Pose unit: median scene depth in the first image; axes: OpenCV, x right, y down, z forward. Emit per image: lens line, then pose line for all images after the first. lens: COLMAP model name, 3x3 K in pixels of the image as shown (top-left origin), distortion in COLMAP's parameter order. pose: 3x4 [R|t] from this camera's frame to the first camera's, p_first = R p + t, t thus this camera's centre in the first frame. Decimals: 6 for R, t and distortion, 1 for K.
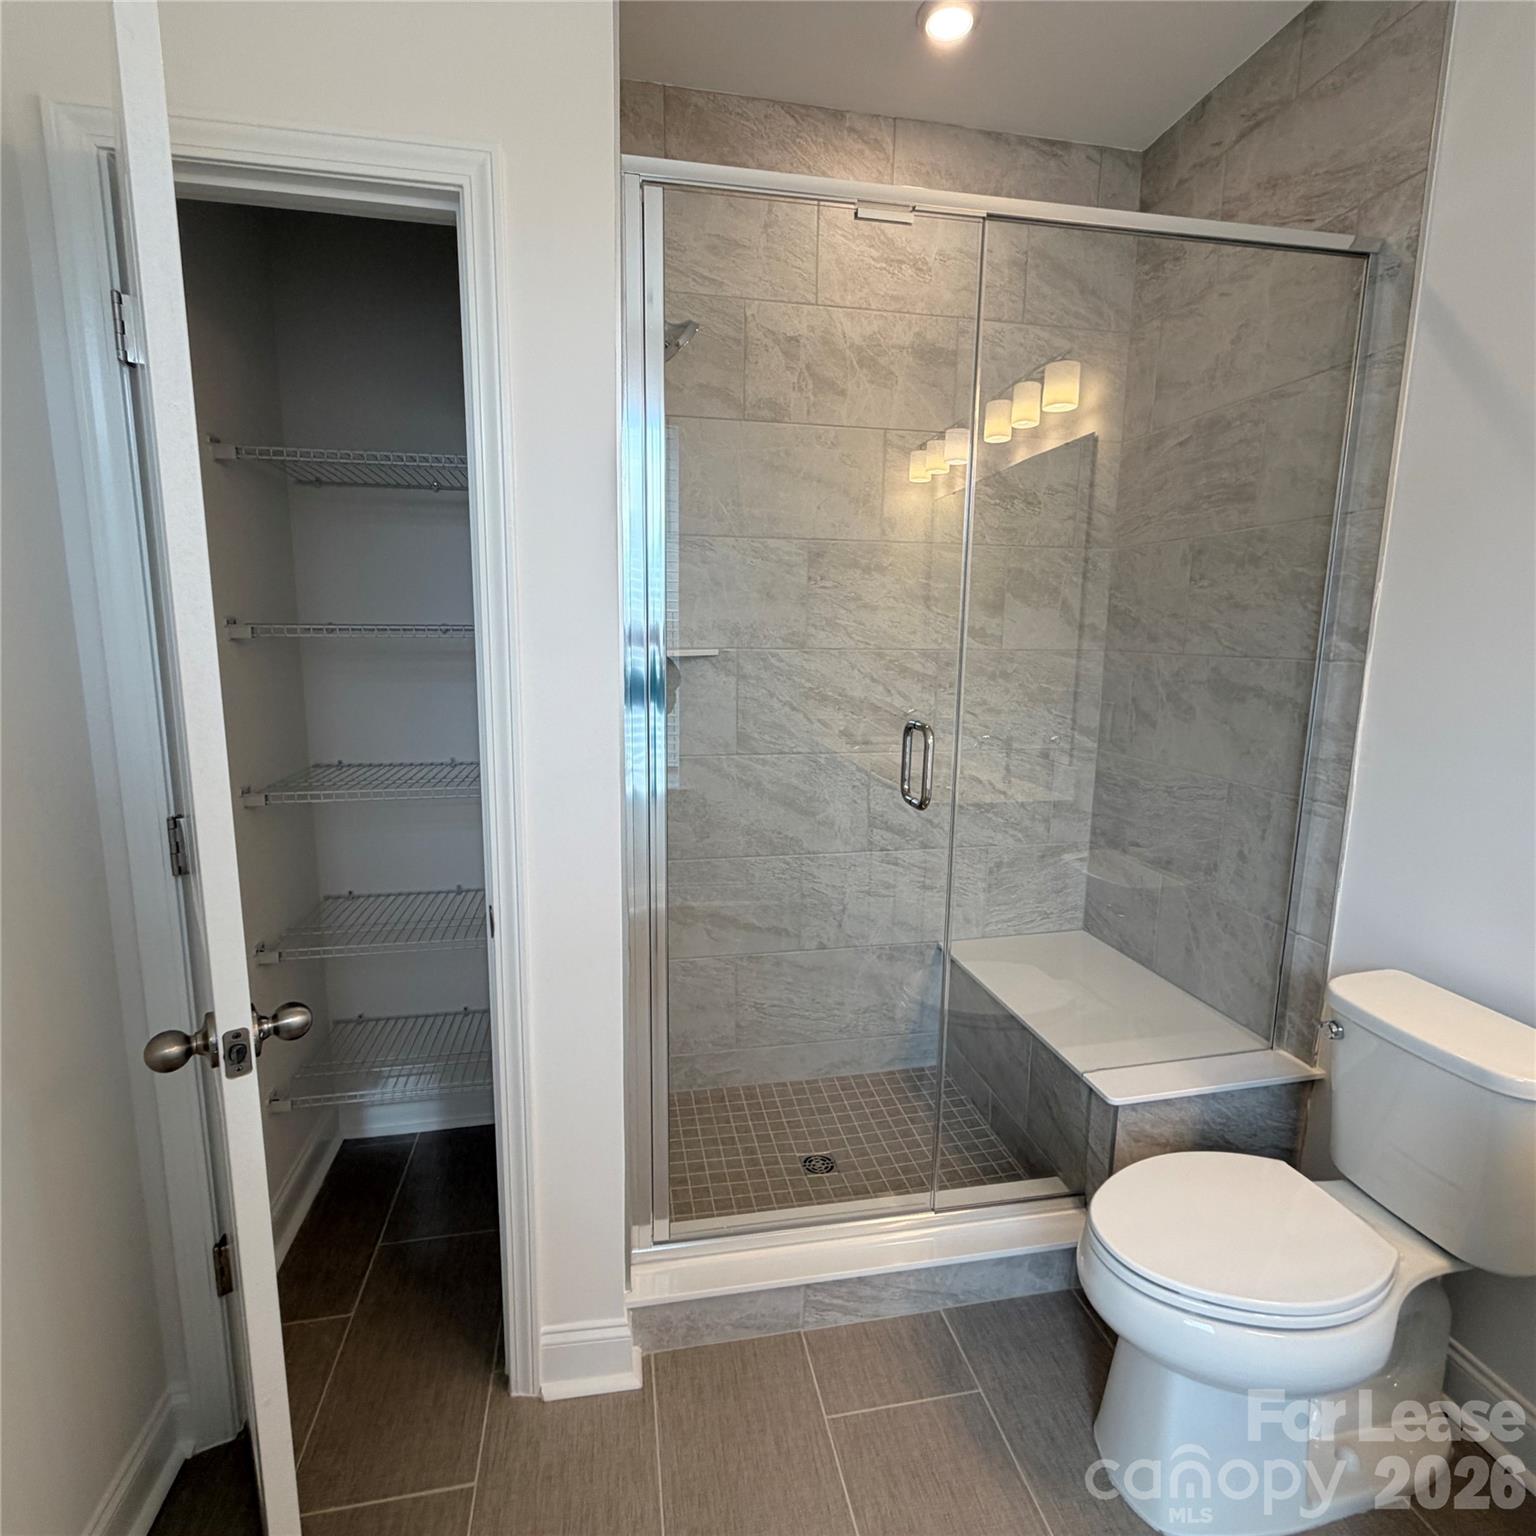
lens RADIAL K [[811.5, 0, 771.8], [0, 811.5, 765.7], [0, 0, 1]] dist [-0.002172, 0.001268]
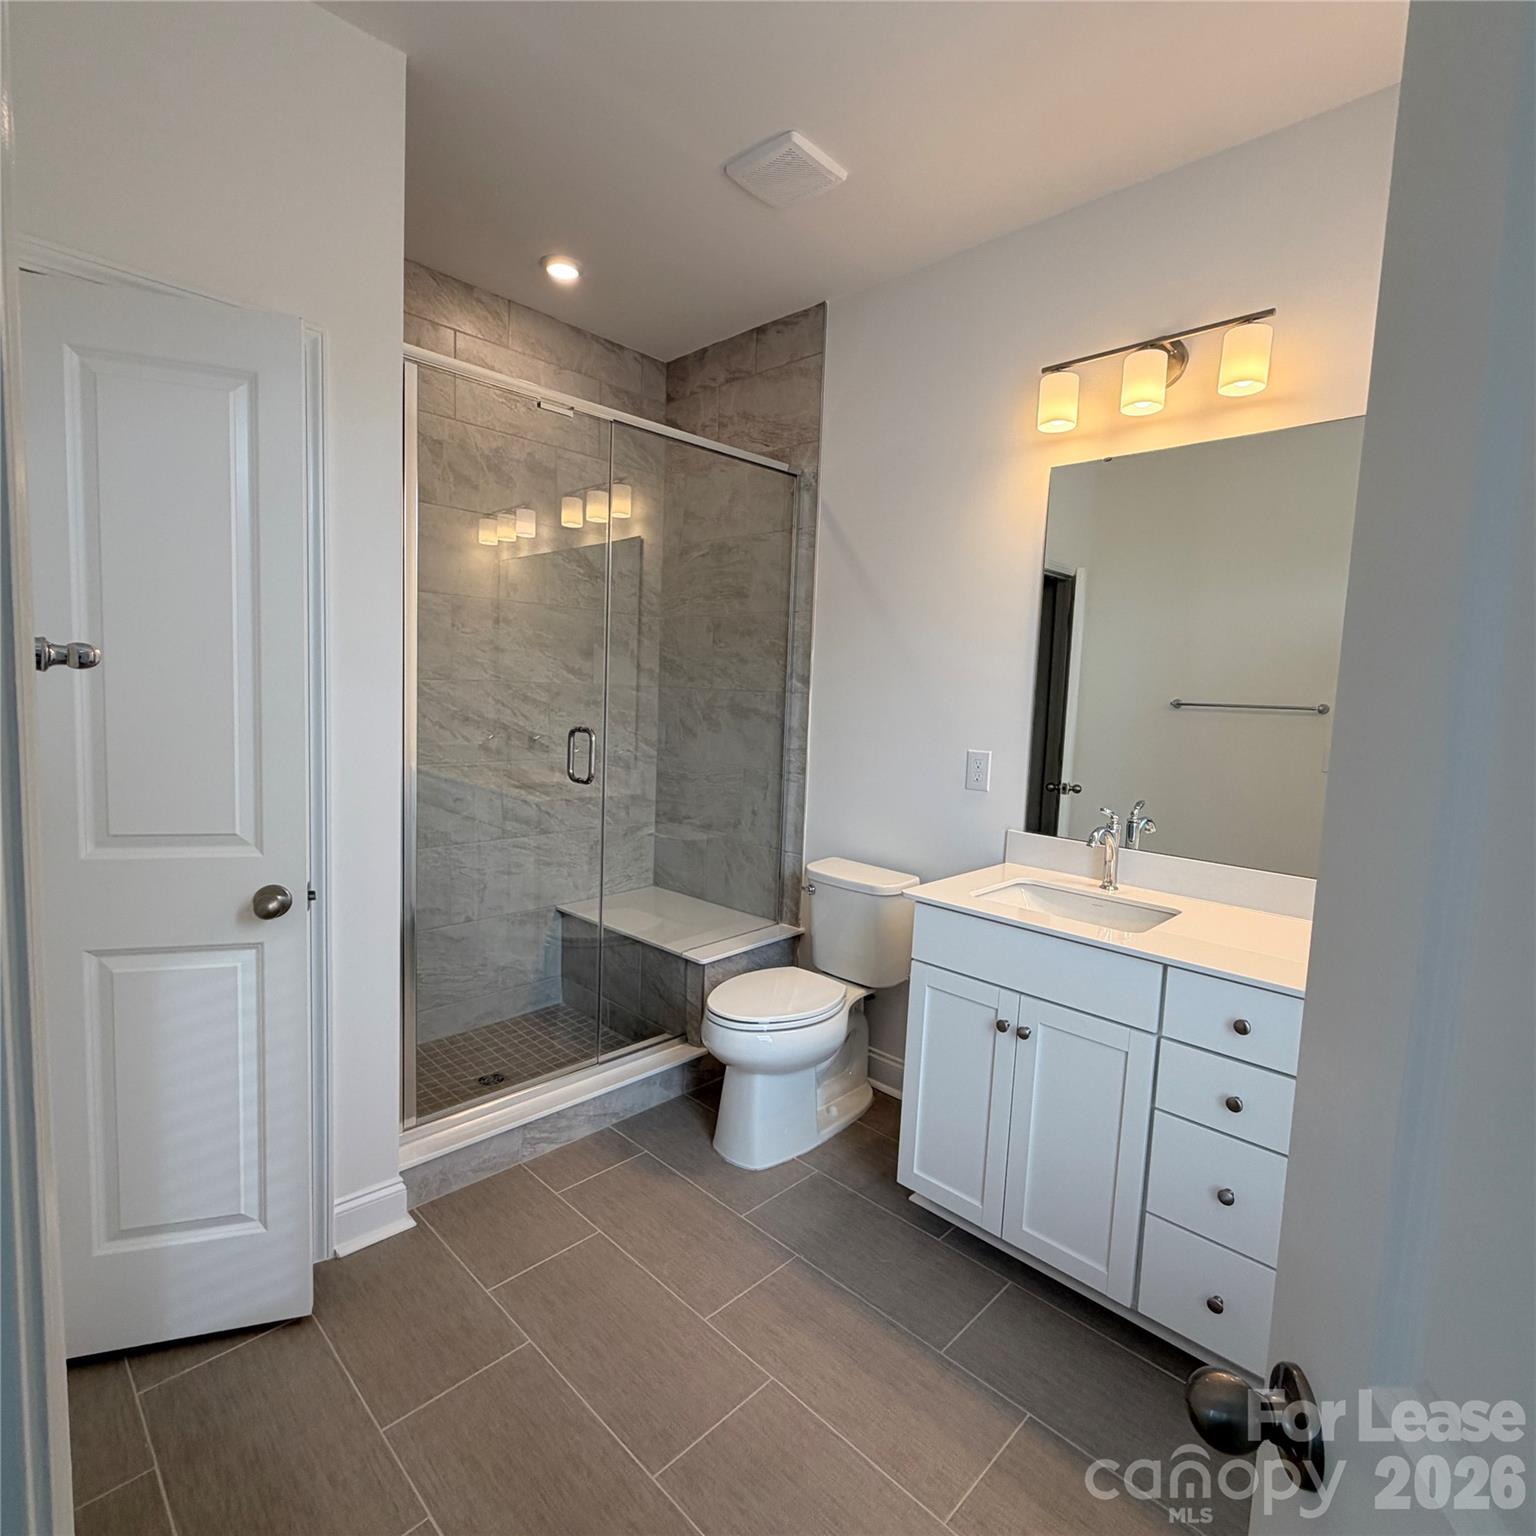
lens RADIAL K [[811.5, 0, 771.8], [0, 811.5, 765.7], [0, 0, 1]] dist [-0.002172, 0.001268]
pose [[0.818746, -0.034217, 0.573135, -0.304682], [0.064226, 0.997416, -0.032201, 0.068270], [-0.570553, 0.063174, 0.818828, -0.342452]]
